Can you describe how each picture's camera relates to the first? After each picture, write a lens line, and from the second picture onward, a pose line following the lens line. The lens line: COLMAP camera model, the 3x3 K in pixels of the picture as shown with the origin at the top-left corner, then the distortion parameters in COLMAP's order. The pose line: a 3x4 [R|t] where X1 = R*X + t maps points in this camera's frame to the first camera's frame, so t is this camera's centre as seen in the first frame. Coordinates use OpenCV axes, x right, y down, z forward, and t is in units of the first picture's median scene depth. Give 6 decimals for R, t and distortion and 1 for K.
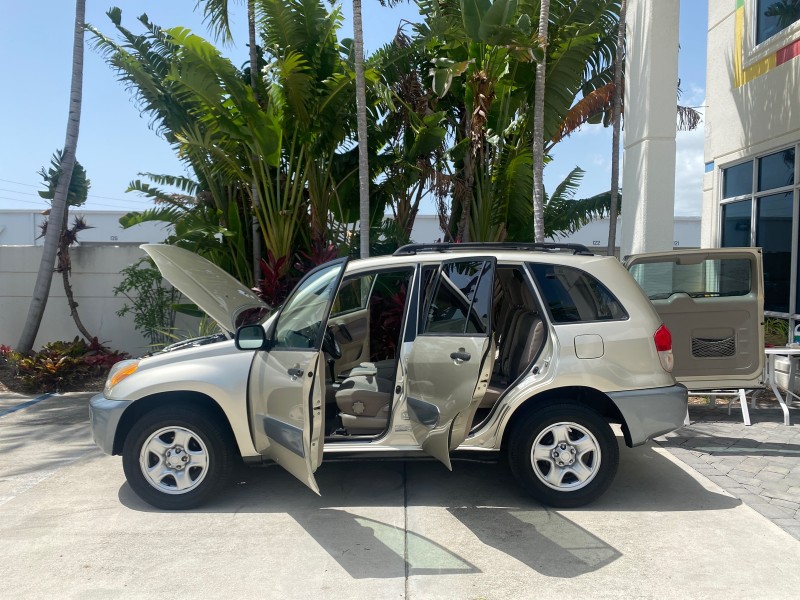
lens RADIAL K [[618.7, 0, 399.8], [0, 618.7, 295.9], [0, 0, 1]] dist [-0.000373, 0.003722]
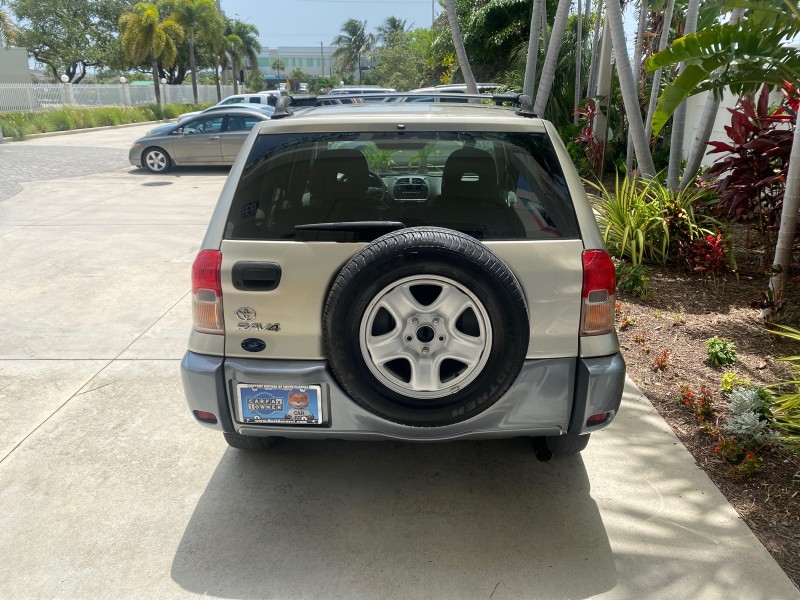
lens RADIAL K [[618.6, 0, 400.0], [0, 618.6, 300.0], [0, 0, 1]] dist [0.002129, -0.000740]
pose [[-0.013144, 0.317337, -0.948222, 0.468586], [-0.044199, 0.947192, 0.317605, -0.047471], [0.998936, 0.046085, 0.001576, 0.567280]]
